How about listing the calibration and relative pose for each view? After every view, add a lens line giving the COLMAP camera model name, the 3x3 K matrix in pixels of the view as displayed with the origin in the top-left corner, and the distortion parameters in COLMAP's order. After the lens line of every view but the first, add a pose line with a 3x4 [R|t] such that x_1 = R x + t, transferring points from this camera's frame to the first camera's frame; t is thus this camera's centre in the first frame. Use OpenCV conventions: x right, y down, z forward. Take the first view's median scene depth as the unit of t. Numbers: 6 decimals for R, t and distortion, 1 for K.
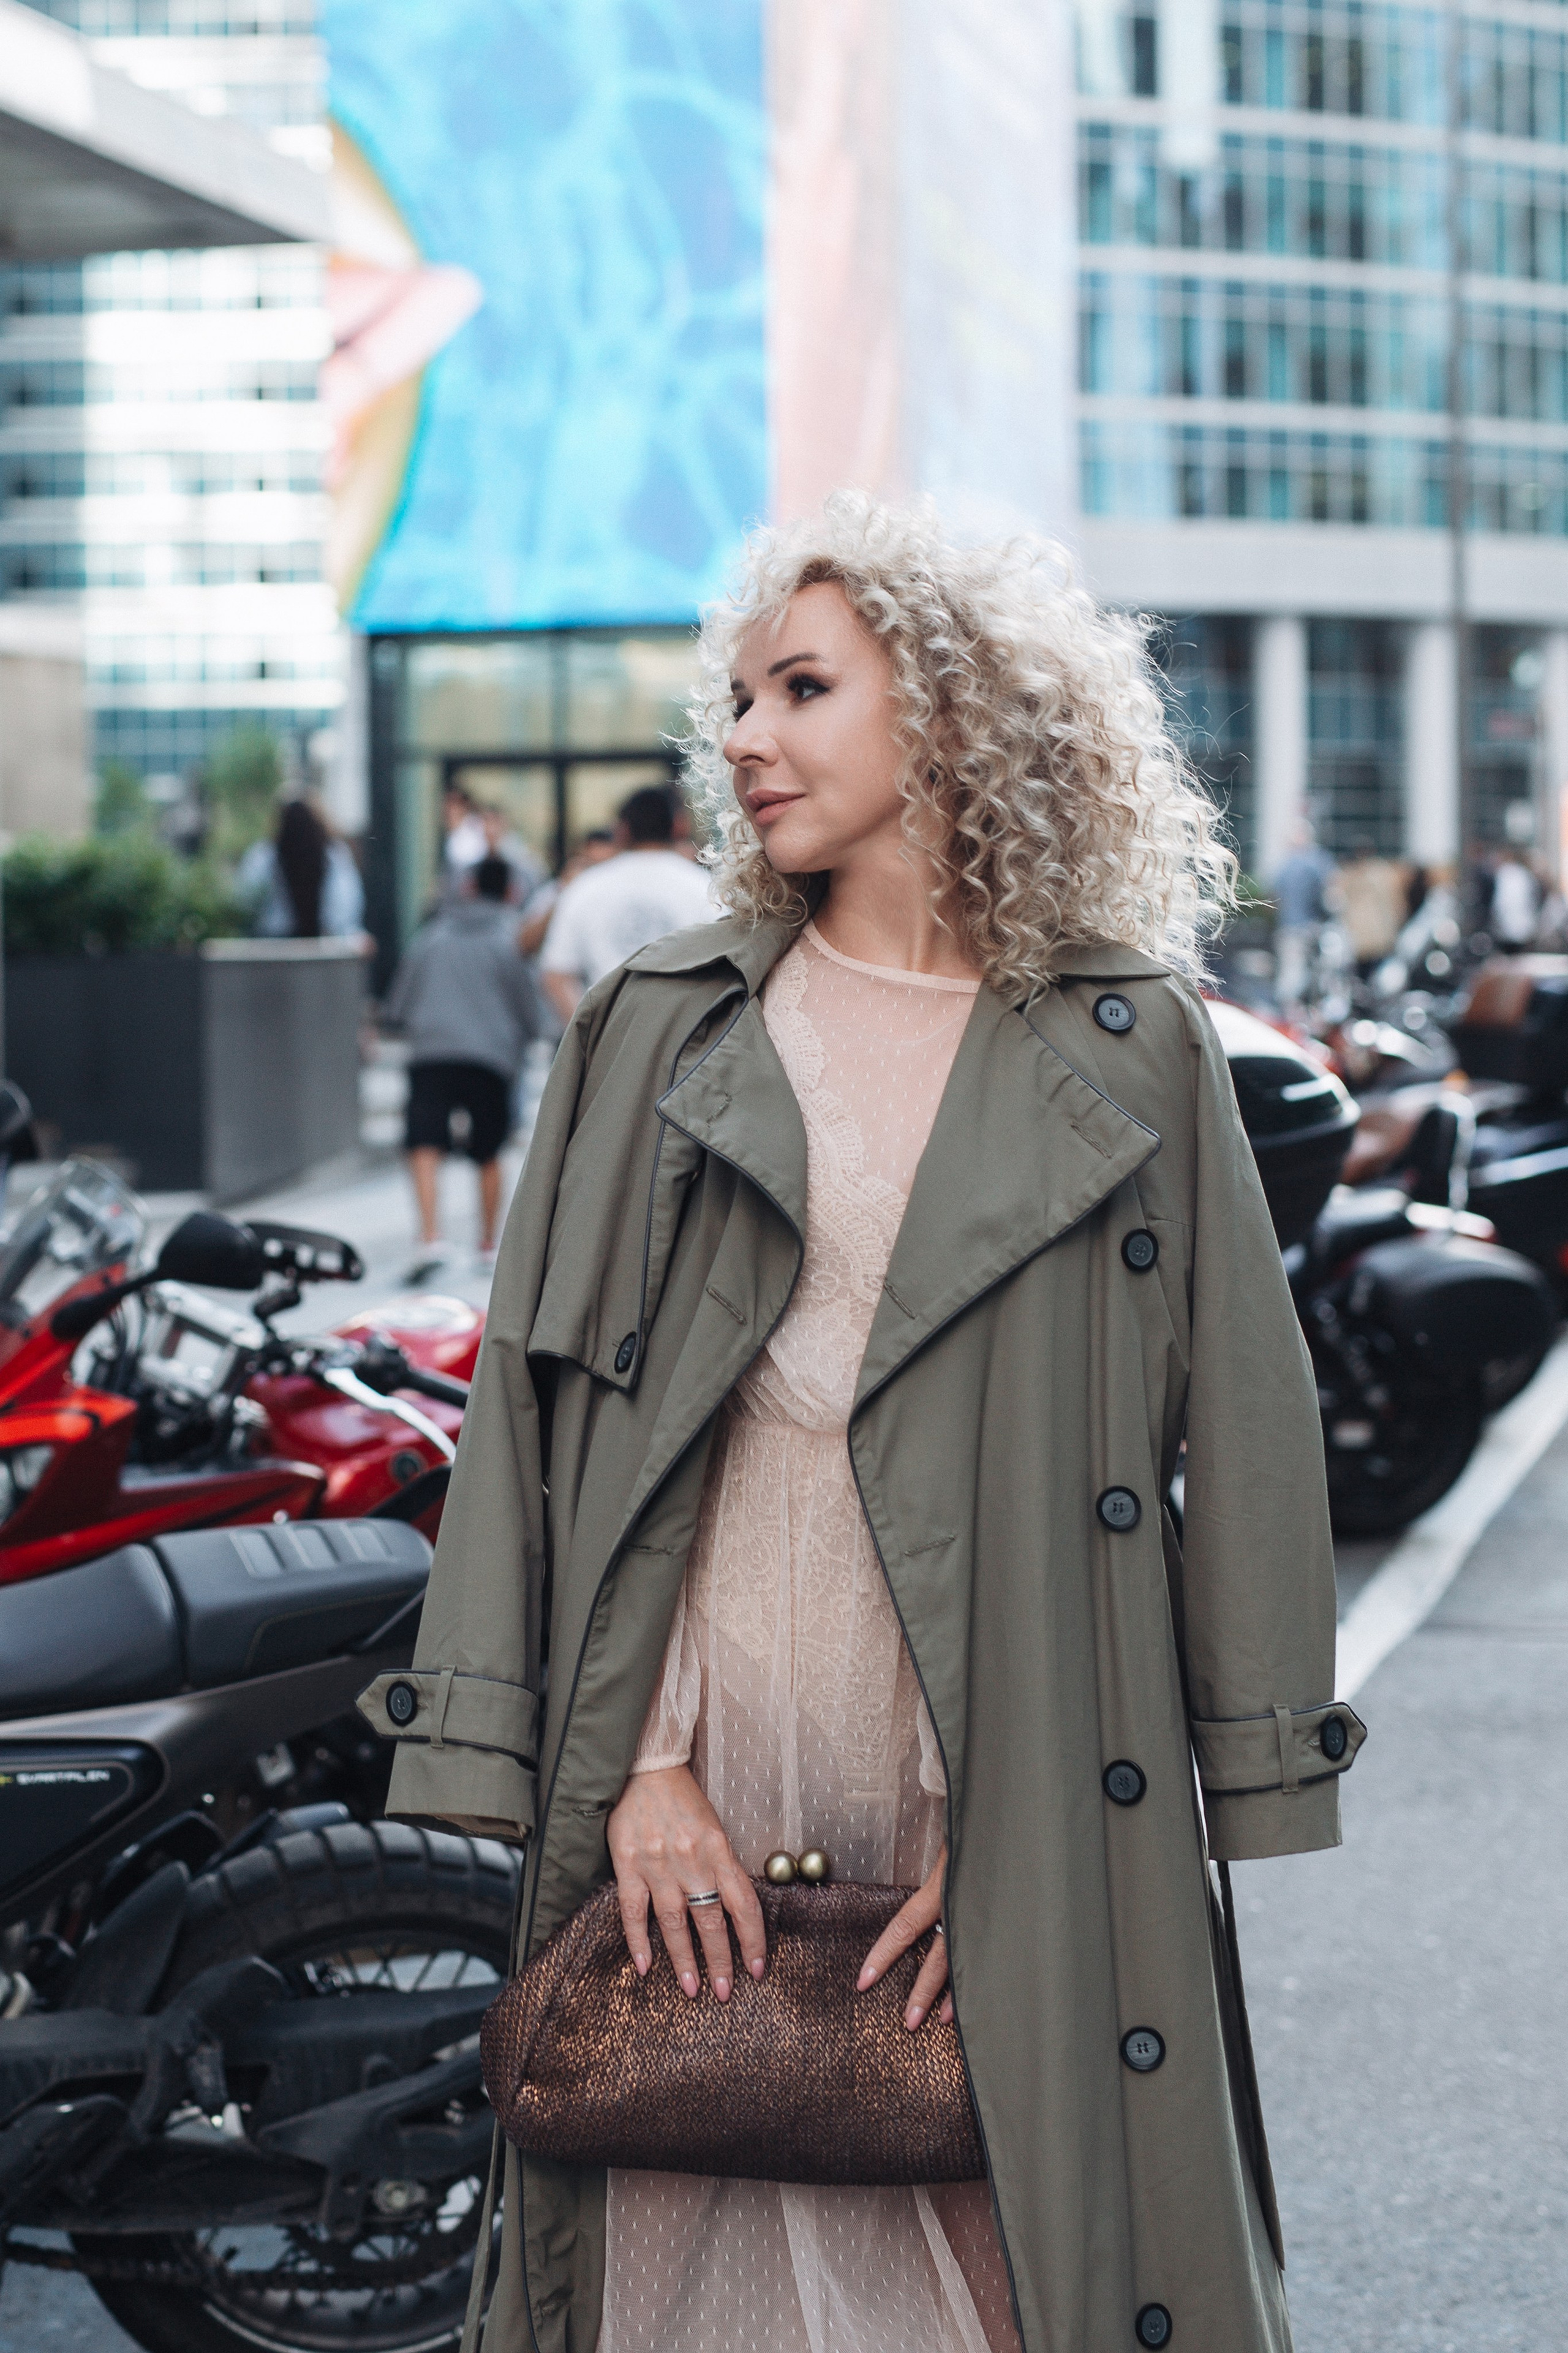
lens RADIAL K [[4152.4, 0, 778.3], [0, 4152.4, 1180.2], [0, 0, 1]] dist [-0.044674, -0.162584]
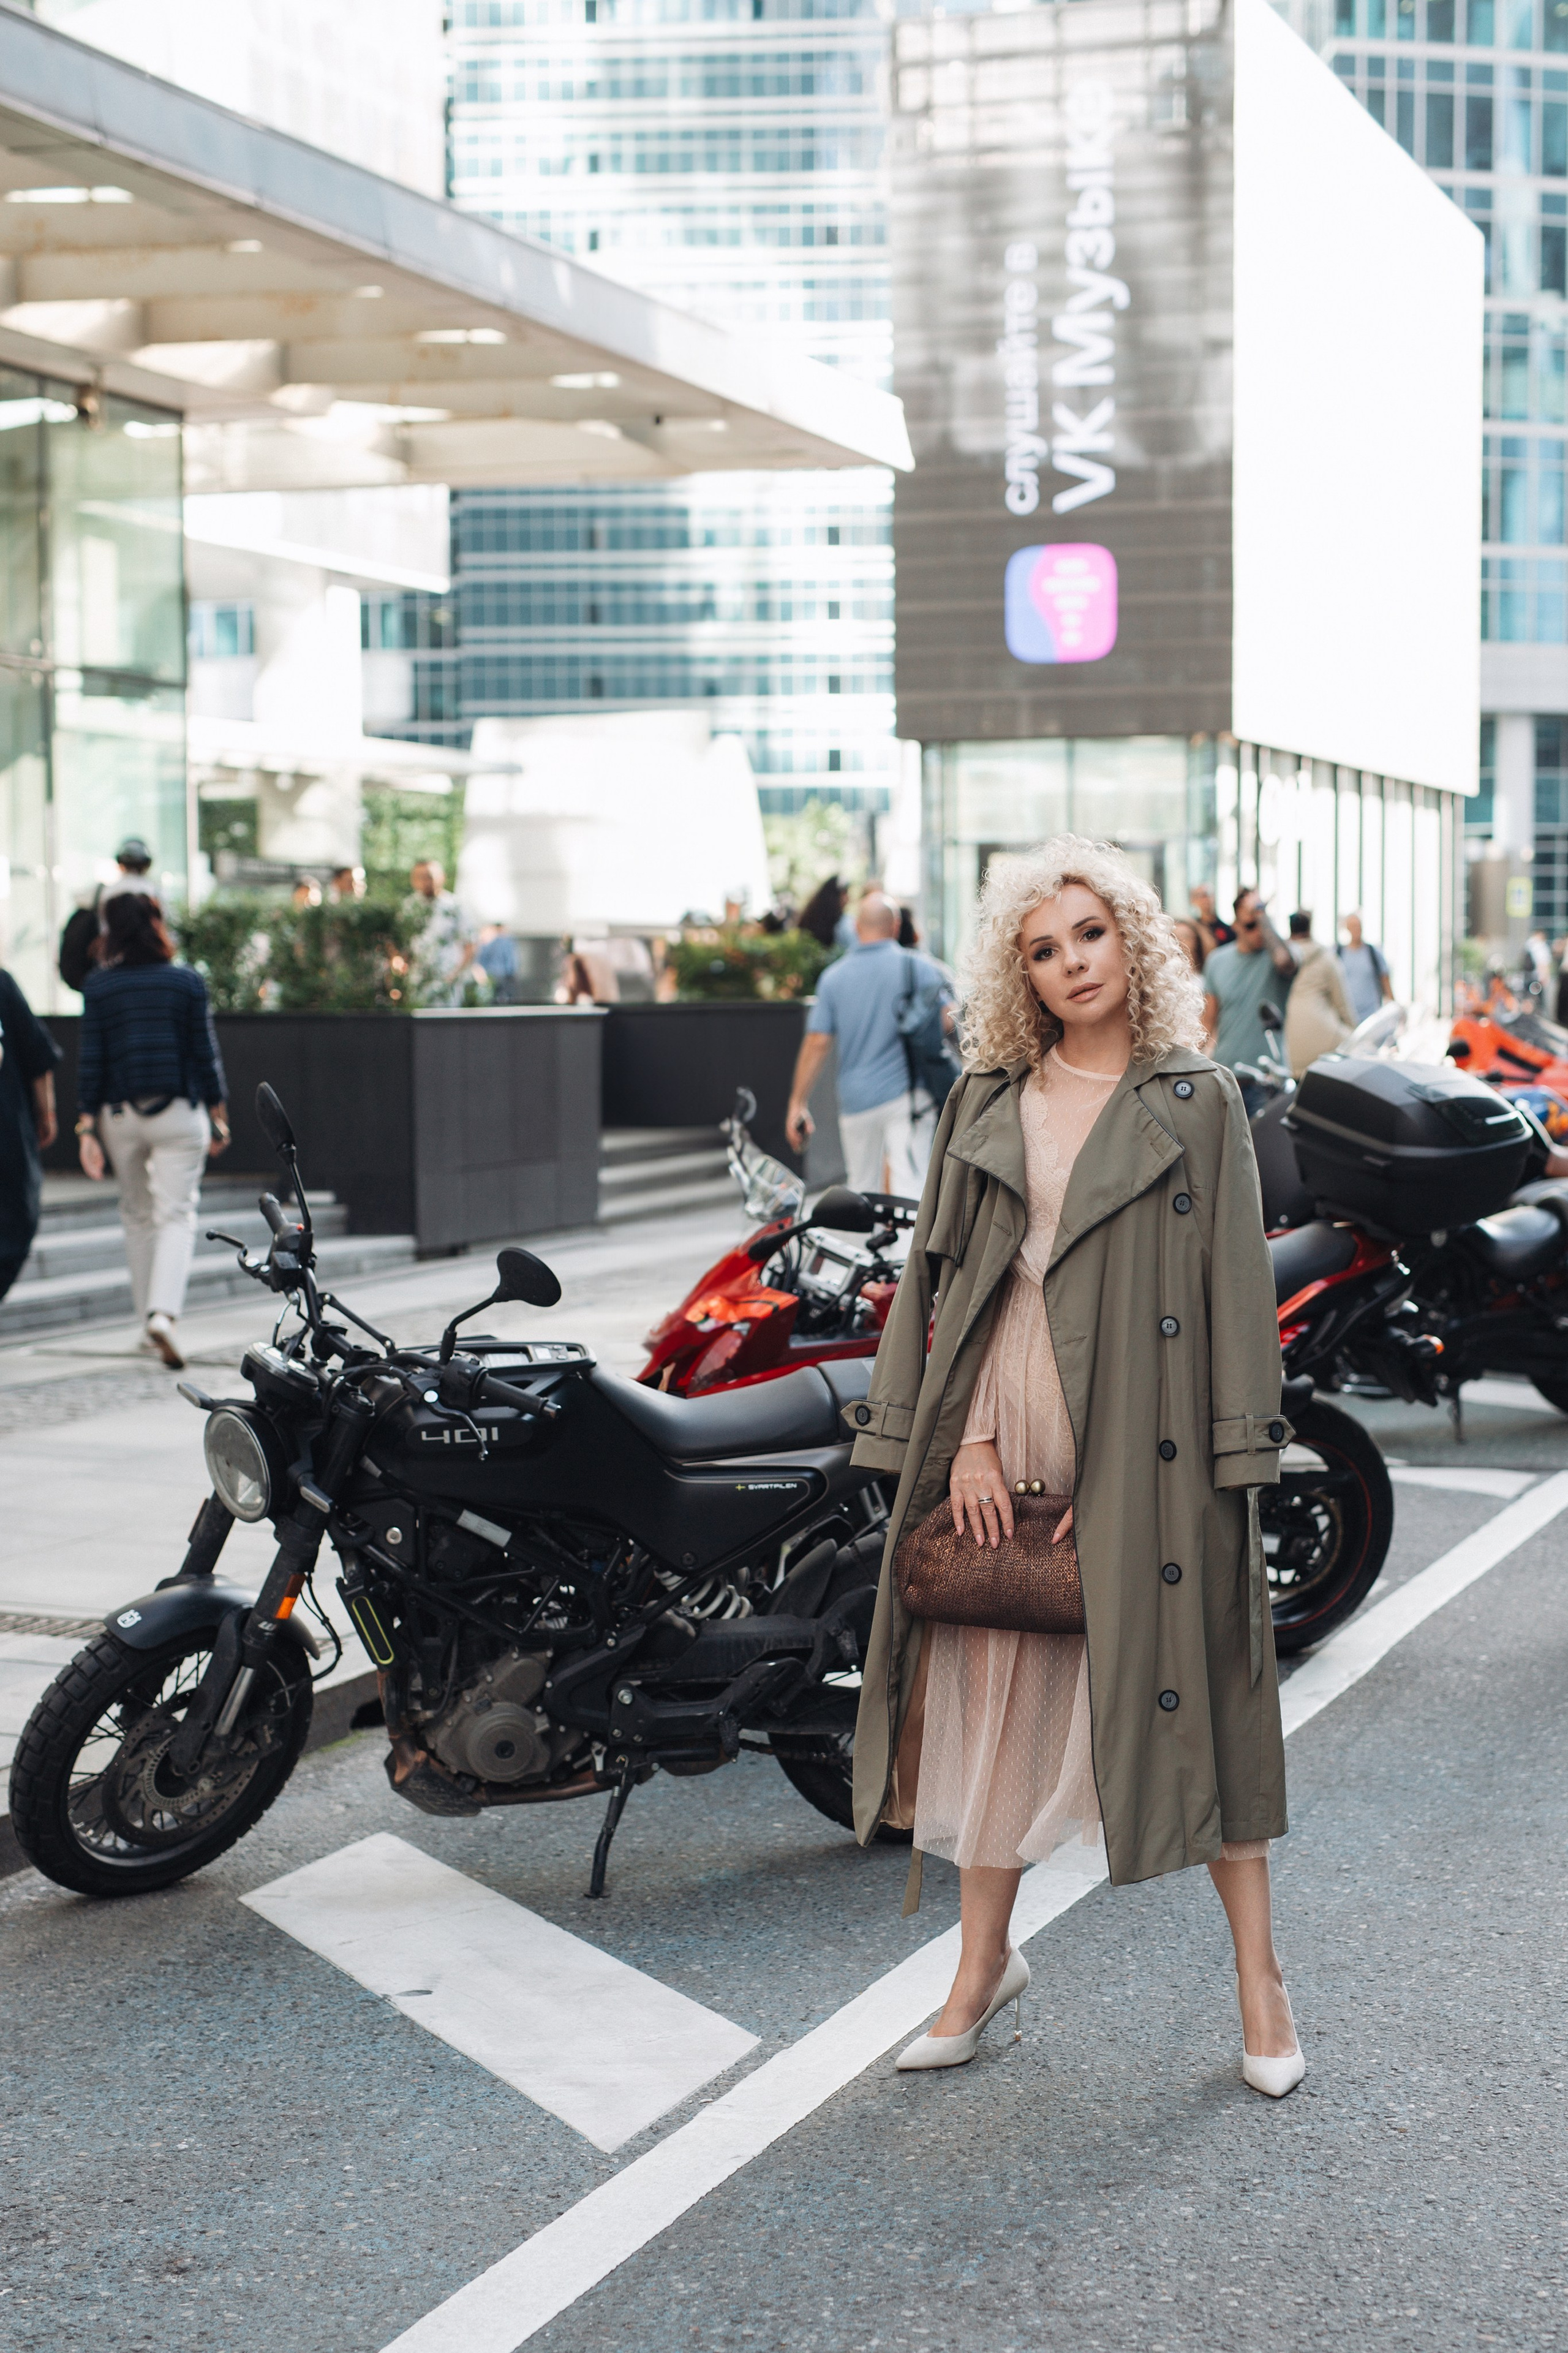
lens RADIAL K [[4152.4, 0, 778.3], [0, 4152.4, 1180.2], [0, 0, 1]] dist [-0.044674, -0.162584]
pose [[0.991809, 0.008695, -0.127436, 0.054455], [-0.008878, 0.999960, -0.000865, 0.006879], [0.127423, 0.001989, 0.991846, -0.696330]]
